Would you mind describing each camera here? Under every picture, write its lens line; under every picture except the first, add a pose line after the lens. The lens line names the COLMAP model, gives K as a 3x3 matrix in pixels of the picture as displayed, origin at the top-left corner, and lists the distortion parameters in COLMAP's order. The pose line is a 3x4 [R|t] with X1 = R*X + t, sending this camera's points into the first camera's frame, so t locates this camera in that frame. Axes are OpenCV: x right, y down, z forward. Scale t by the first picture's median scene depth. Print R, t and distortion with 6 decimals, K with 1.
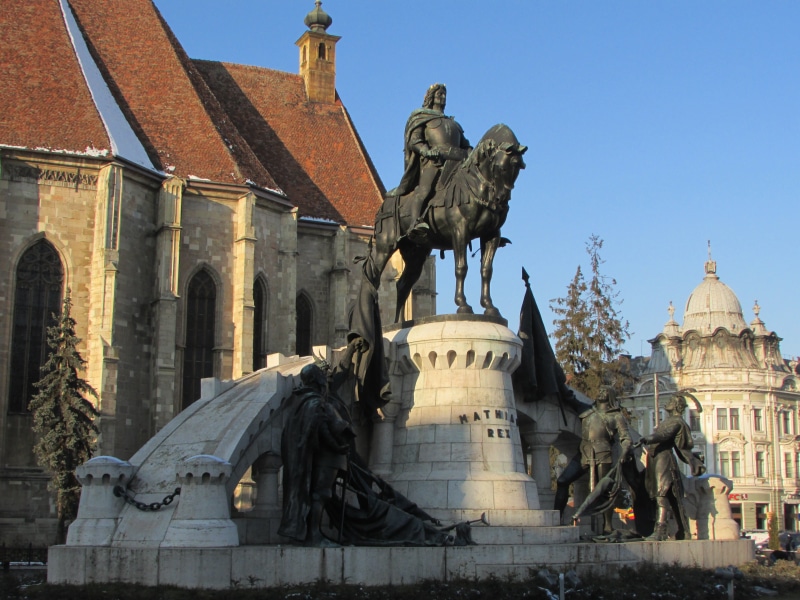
lens RADIAL K [[1160.4, 0, 400.0], [0, 1160.4, 300.0], [0, 0, 1]] dist [-0.062685, 0.149935]
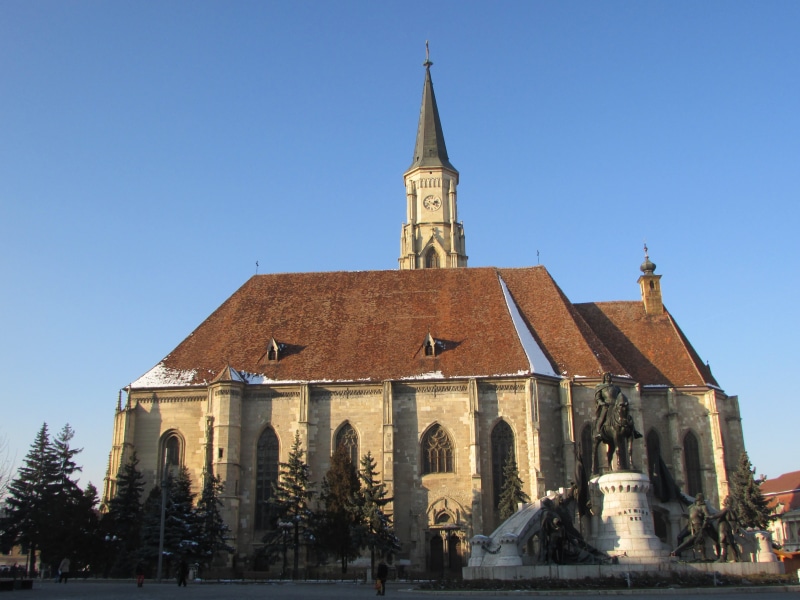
lens RADIAL K [[1160.4, 0, 400.0], [0, 1160.4, 300.0], [0, 0, 1]] dist [-0.062685, 0.149935]
pose [[0.858698, -0.130742, -0.495524, 0.551562], [0.109093, 0.991382, -0.072523, -0.130835], [0.500736, 0.008218, 0.865561, -0.811161]]
